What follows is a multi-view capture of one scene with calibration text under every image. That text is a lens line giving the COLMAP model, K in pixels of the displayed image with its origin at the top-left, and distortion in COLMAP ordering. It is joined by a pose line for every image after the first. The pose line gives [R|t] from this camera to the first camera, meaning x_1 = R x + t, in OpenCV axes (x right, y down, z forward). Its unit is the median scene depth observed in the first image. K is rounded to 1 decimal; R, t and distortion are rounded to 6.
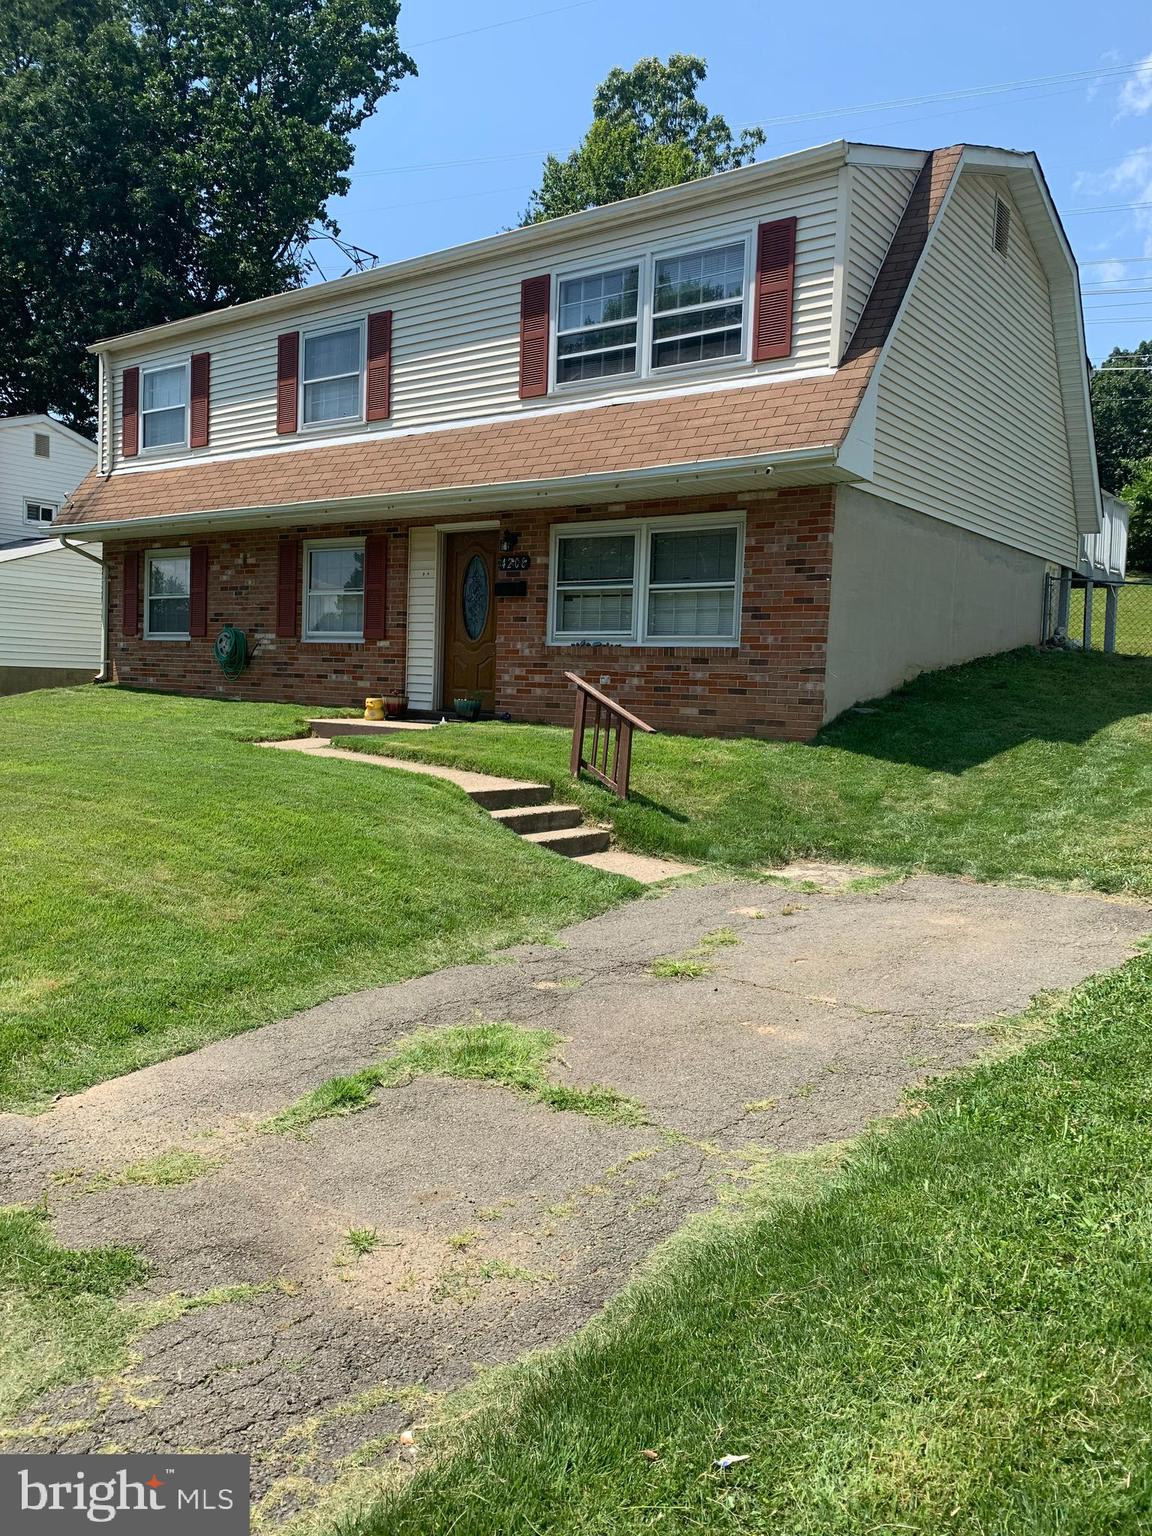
lens RADIAL K [[1180.2, 0, 575.8], [0, 1180.2, 761.6], [0, 0, 1]] dist [0.034466, -0.015995]
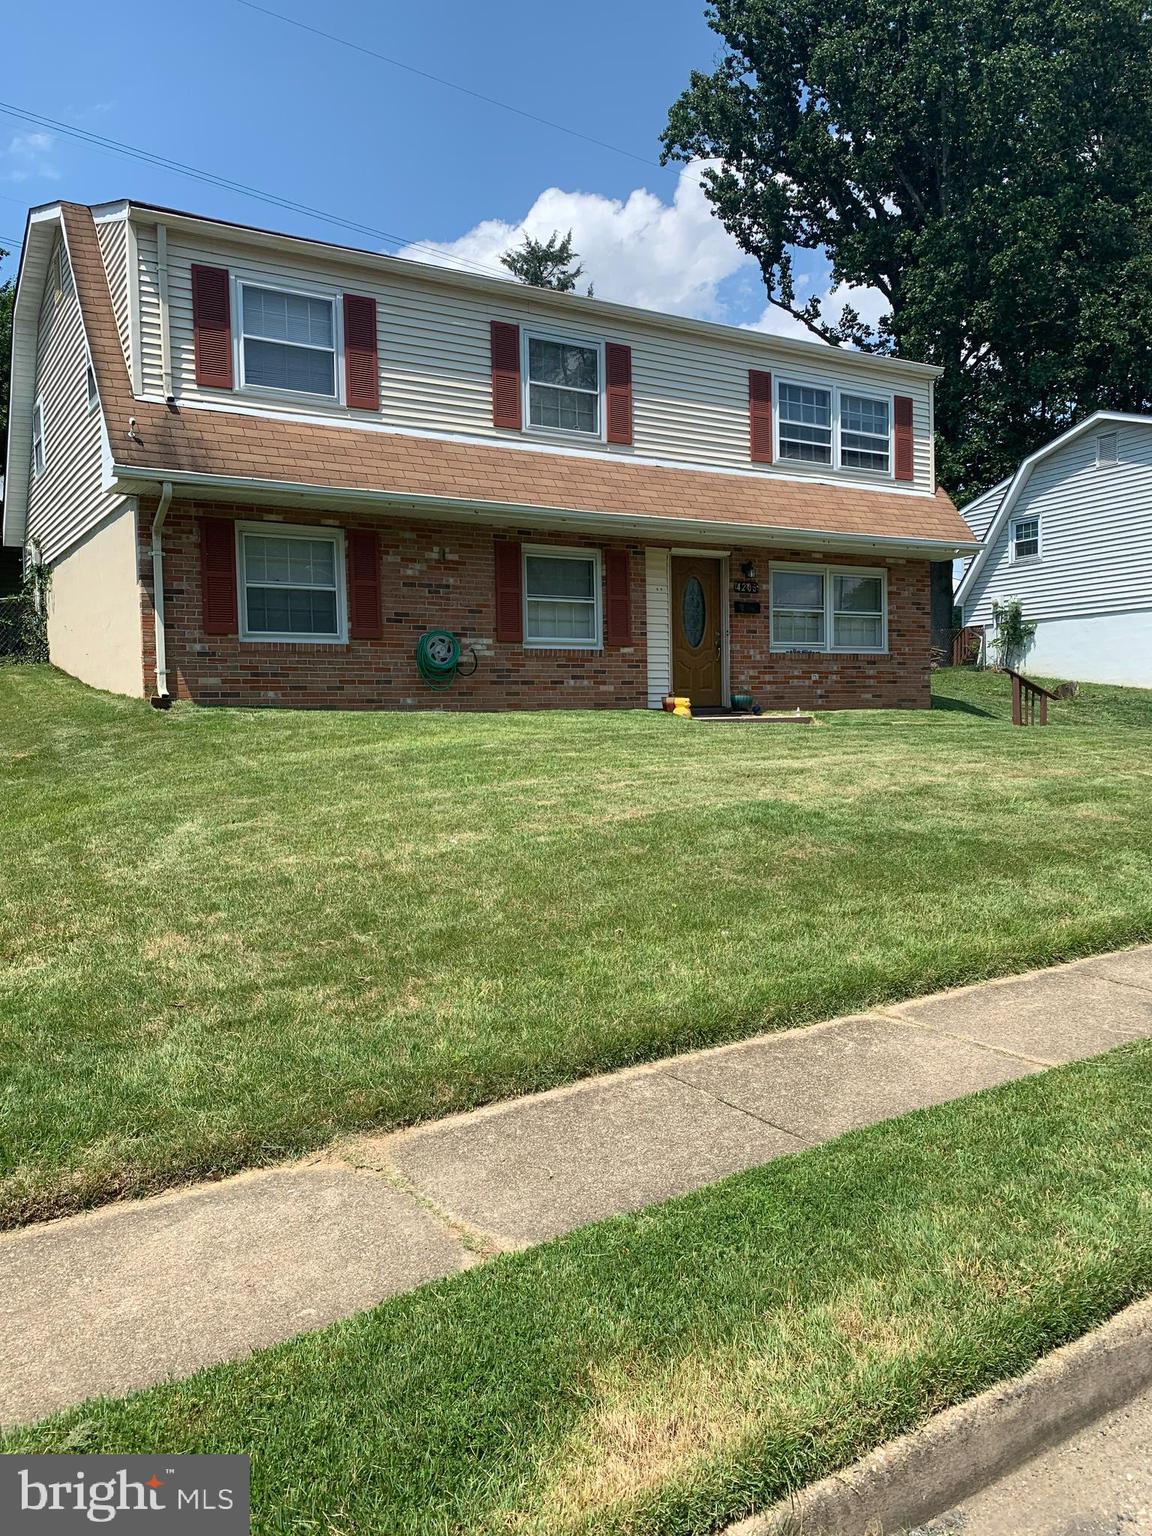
lens RADIAL K [[1180.2, 0, 575.3], [0, 1180.2, 775.0], [0, 0, 1]] dist [0.034466, -0.015995]
pose [[0.344132, -0.091555, 0.934447, -1.222718], [0.089643, 0.993892, 0.064366, -0.060642], [-0.934632, 0.061616, 0.350237, 0.680662]]
